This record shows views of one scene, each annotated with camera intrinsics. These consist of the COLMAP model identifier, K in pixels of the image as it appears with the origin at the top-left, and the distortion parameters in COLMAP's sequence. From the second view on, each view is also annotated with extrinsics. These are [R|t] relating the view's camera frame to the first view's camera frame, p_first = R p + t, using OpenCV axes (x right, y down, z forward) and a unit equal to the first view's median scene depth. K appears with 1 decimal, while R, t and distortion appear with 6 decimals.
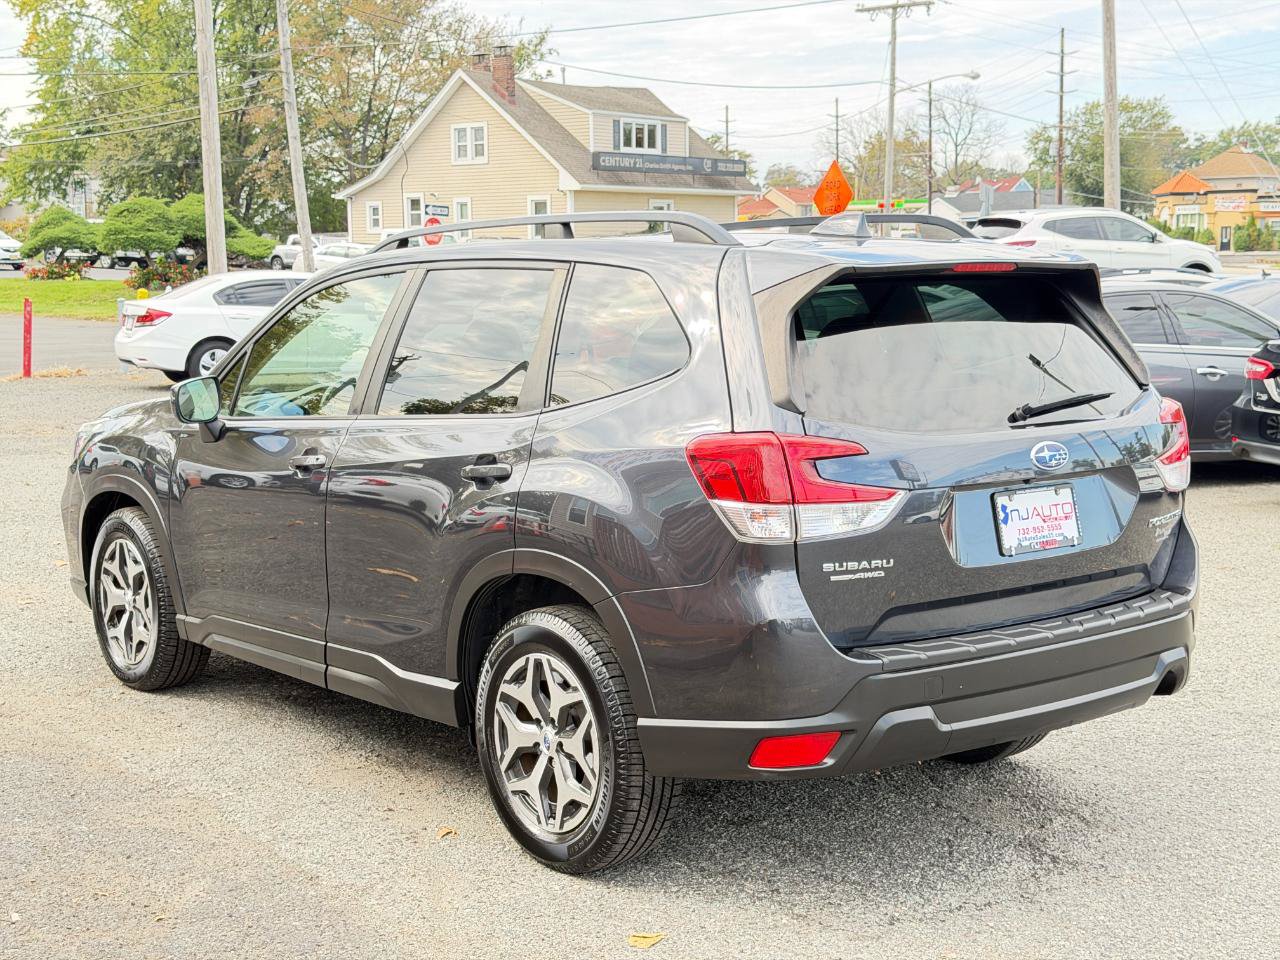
lens RADIAL K [[1841.5, 0, 640.0], [0, 1841.5, 480.0], [0, 0, 1]] dist [0.183329, -0.402902]
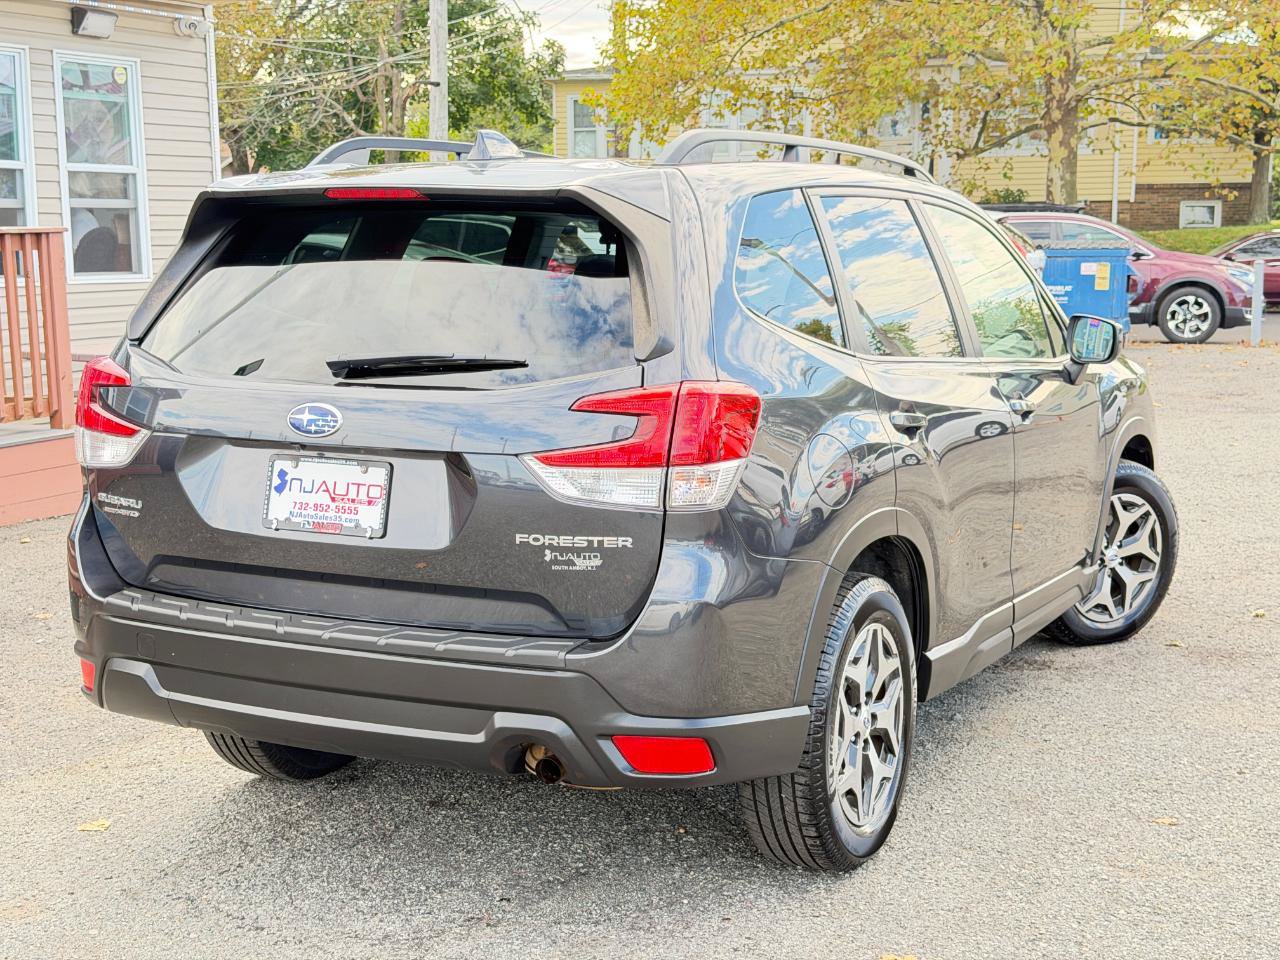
lens RADIAL K [[1824.8, 0, 640.0], [0, 1824.8, 480.0], [0, 0, 1]] dist [0.146851, -0.155942]
pose [[0.397913, 0.134716, -0.907478, 0.230042], [-0.113153, 0.988814, 0.097175, -0.018539], [0.910418, 0.064017, 0.408705, 0.179311]]
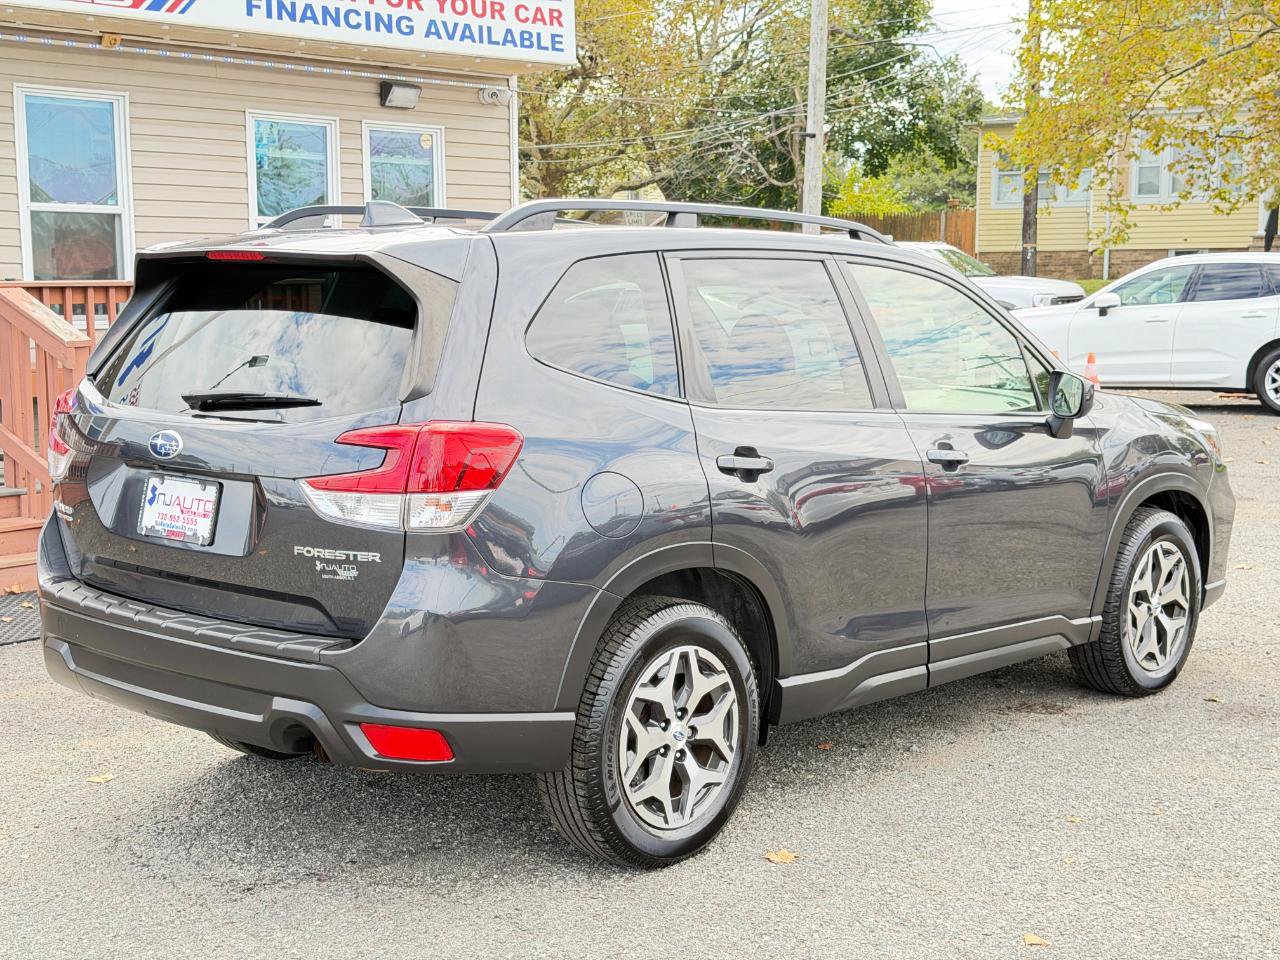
lens RADIAL K [[1777.4, 0, 596.1], [0, 1777.4, 504.5], [0, 0, 1]] dist [0.135132, 0.008872]
pose [[0.138677, 0.139113, -0.980518, 0.268984], [-0.123677, 0.984767, 0.122224, -0.028612], [0.982585, 0.104318, 0.153769, 0.242831]]
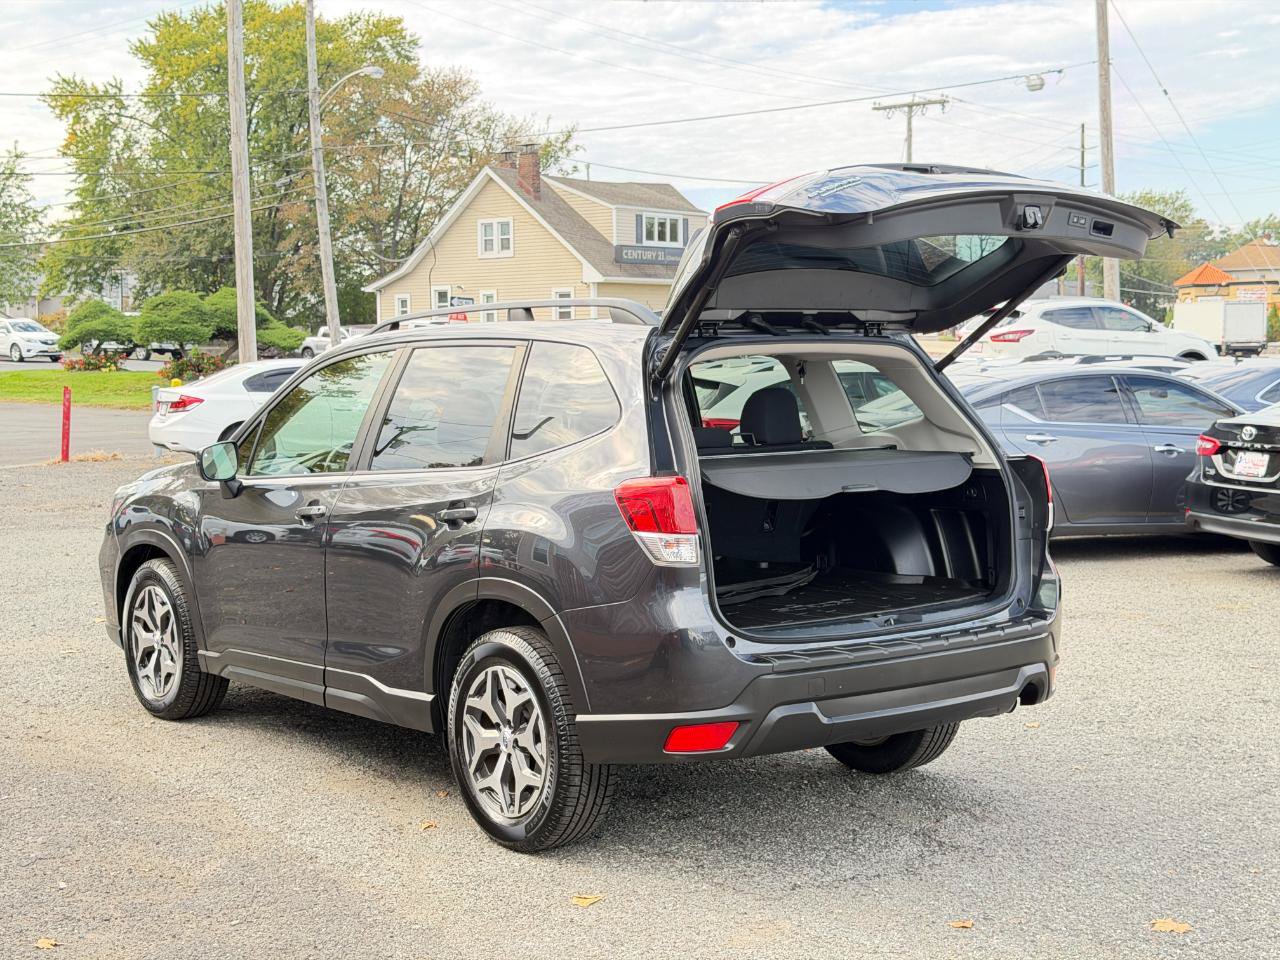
lens RADIAL K [[1844.5, 0, 666.7], [0, 1844.5, 486.5], [0, 0, 1]] dist [0.139735, -0.204376]
pose [[0.999993, -0.002402, -0.002857, 0.013589], [0.002270, 0.998968, -0.045371, 0.007754], [0.002963, 0.045364, 0.998966, -0.047164]]
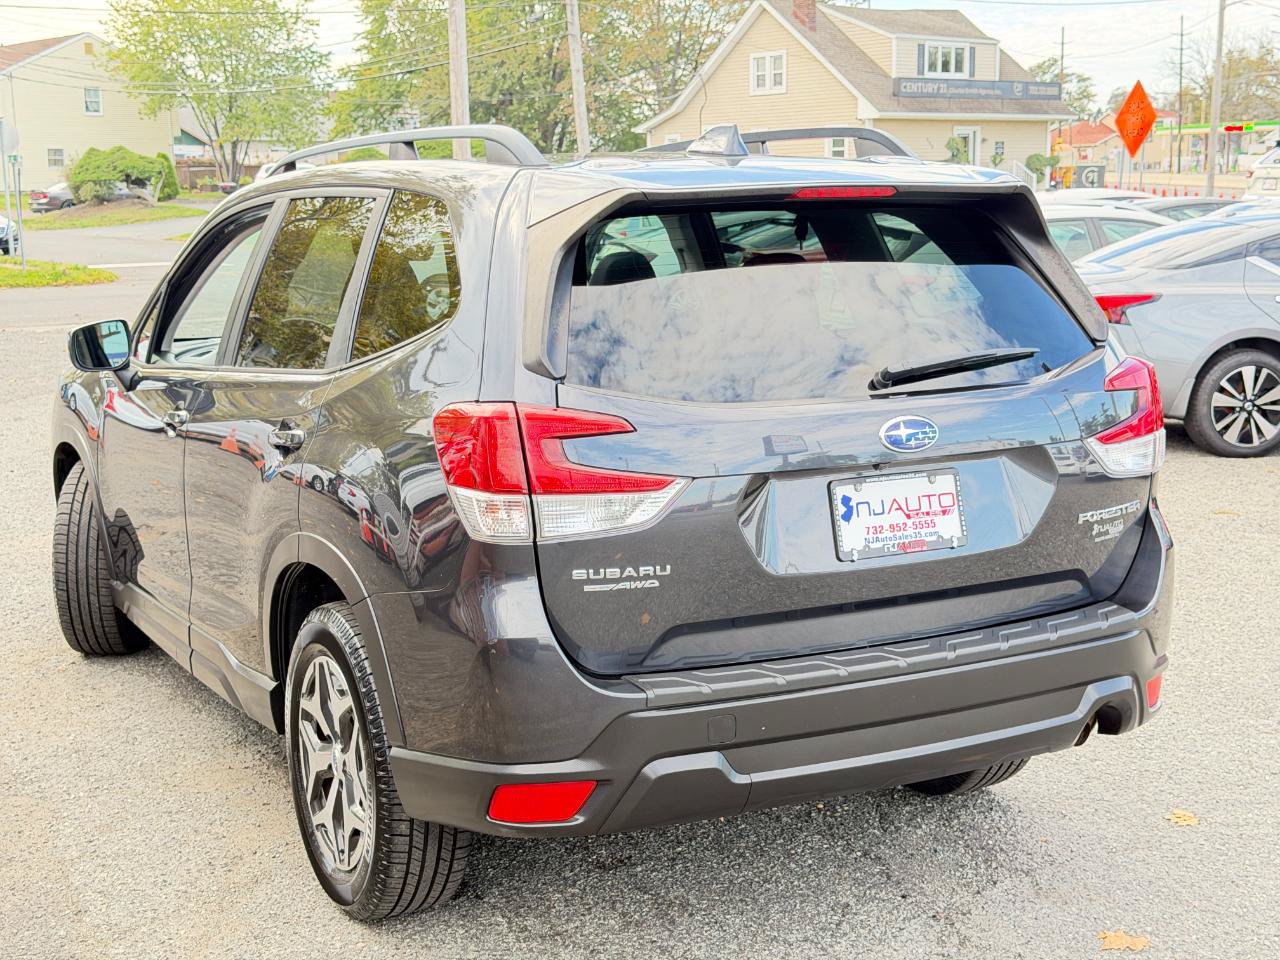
lens RADIAL K [[1824.8, 0, 640.0], [0, 1824.8, 480.0], [0, 0, 1]] dist [0.146851, -0.155942]
pose [[0.983311, 0.021427, -0.180664, 0.055808], [-0.014691, 0.999149, 0.038537, -0.004898], [0.181336, -0.035240, 0.982790, 0.049951]]
